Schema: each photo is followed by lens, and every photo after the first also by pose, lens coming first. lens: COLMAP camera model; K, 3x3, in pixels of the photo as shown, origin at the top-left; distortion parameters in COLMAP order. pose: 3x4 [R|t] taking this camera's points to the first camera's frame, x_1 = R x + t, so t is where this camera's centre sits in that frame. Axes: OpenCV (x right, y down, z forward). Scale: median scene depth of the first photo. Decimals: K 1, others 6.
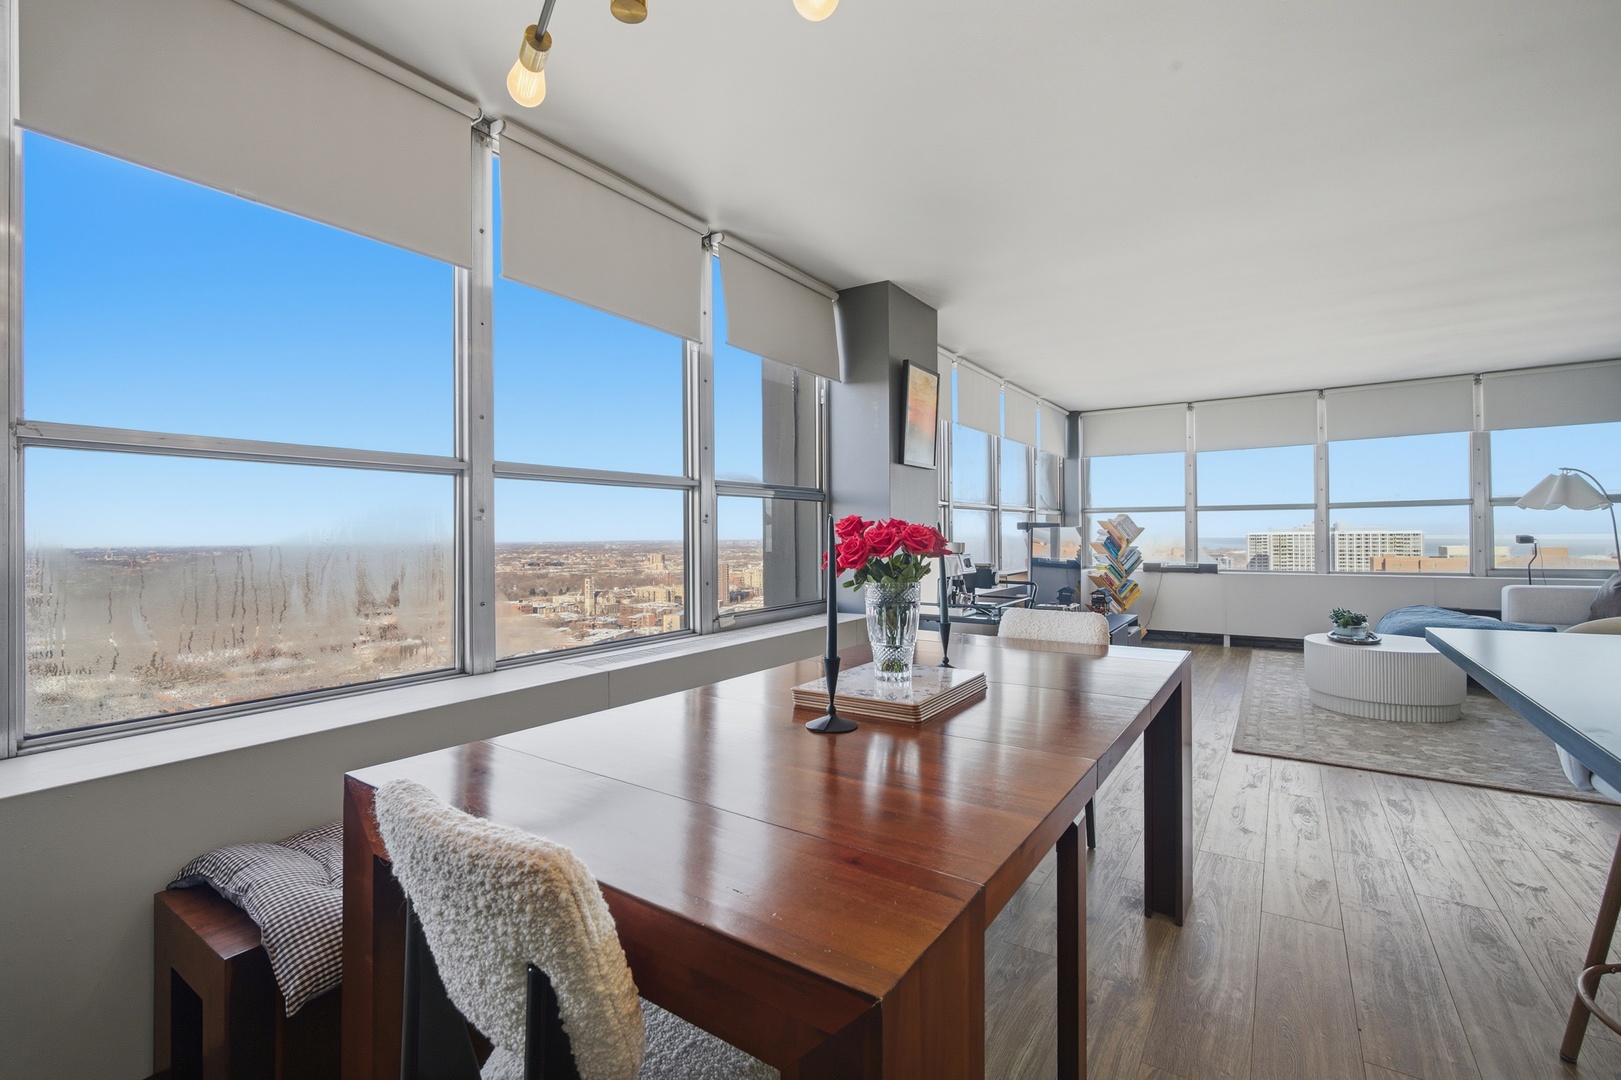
lens RADIAL K [[711.2, 0, 806.7], [0, 711.2, 534.2], [0, 0, 1]] dist [-0.008567, -0.000140]
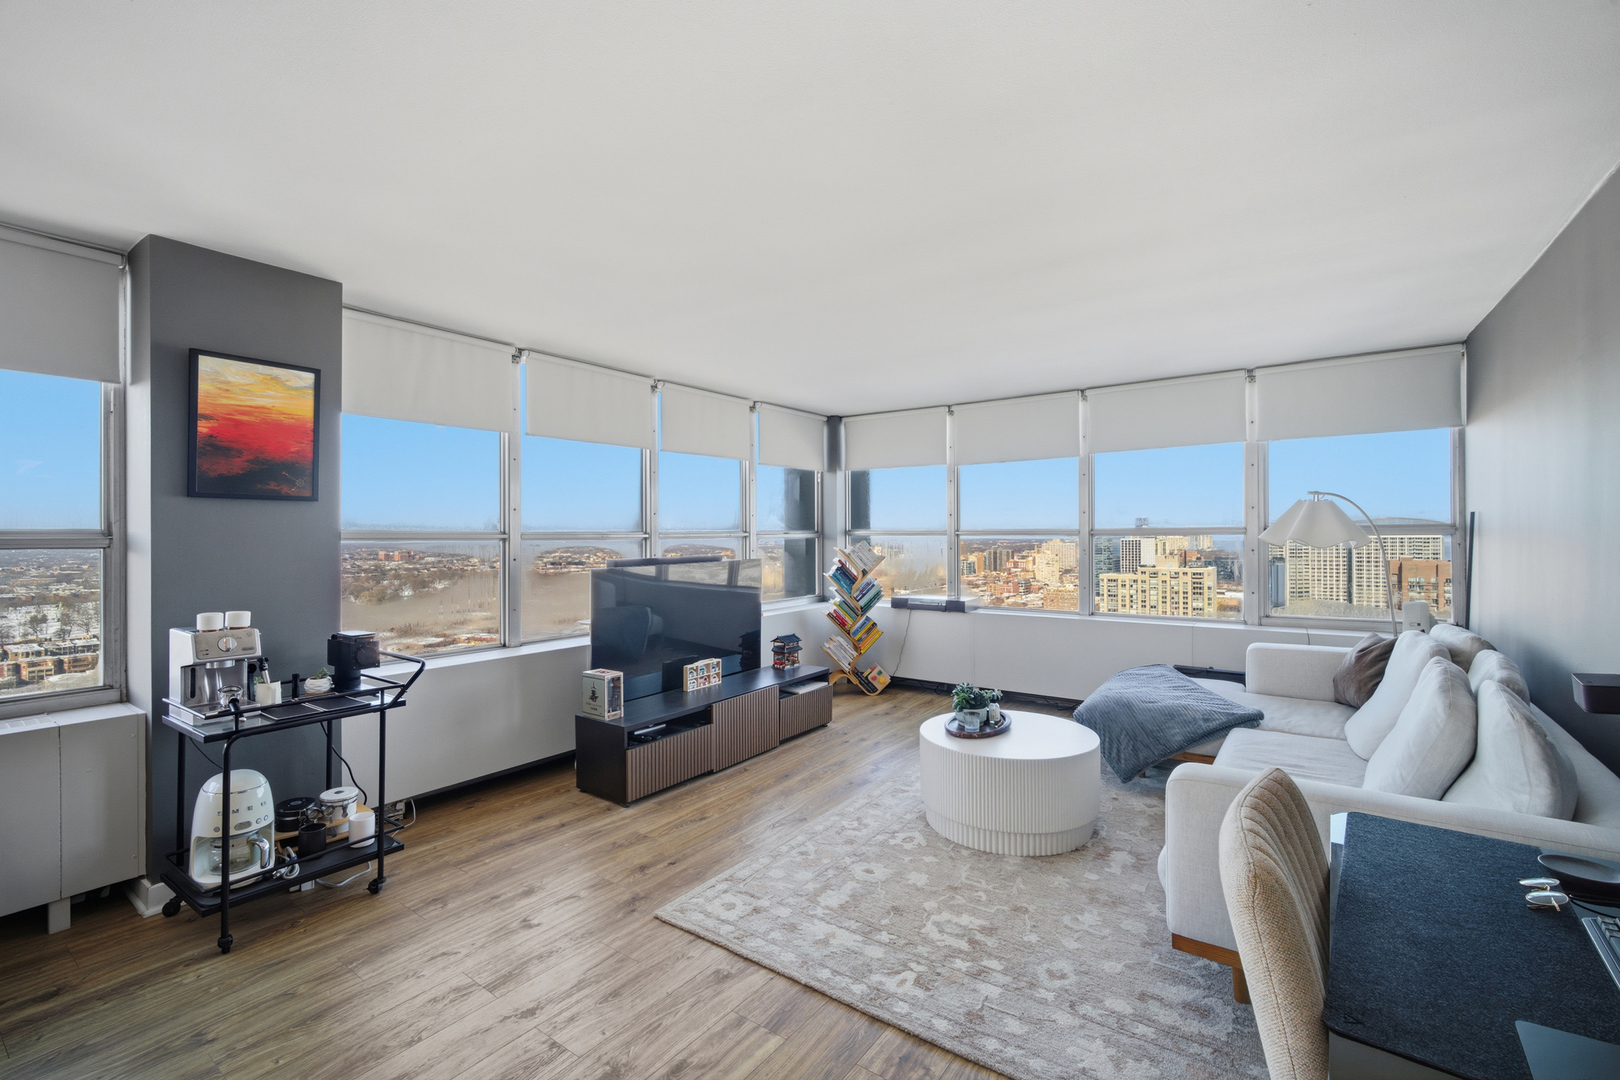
lens RADIAL K [[706.4, 0, 807.4], [0, 706.4, 537.7], [0, 0, 1]] dist [-0.007205, 0.000179]
pose [[0.999760, 0.003521, -0.021618, 0.404920], [-0.003431, 0.999985, 0.004183, -0.034231], [0.021632, -0.004108, 0.999758, 0.170305]]
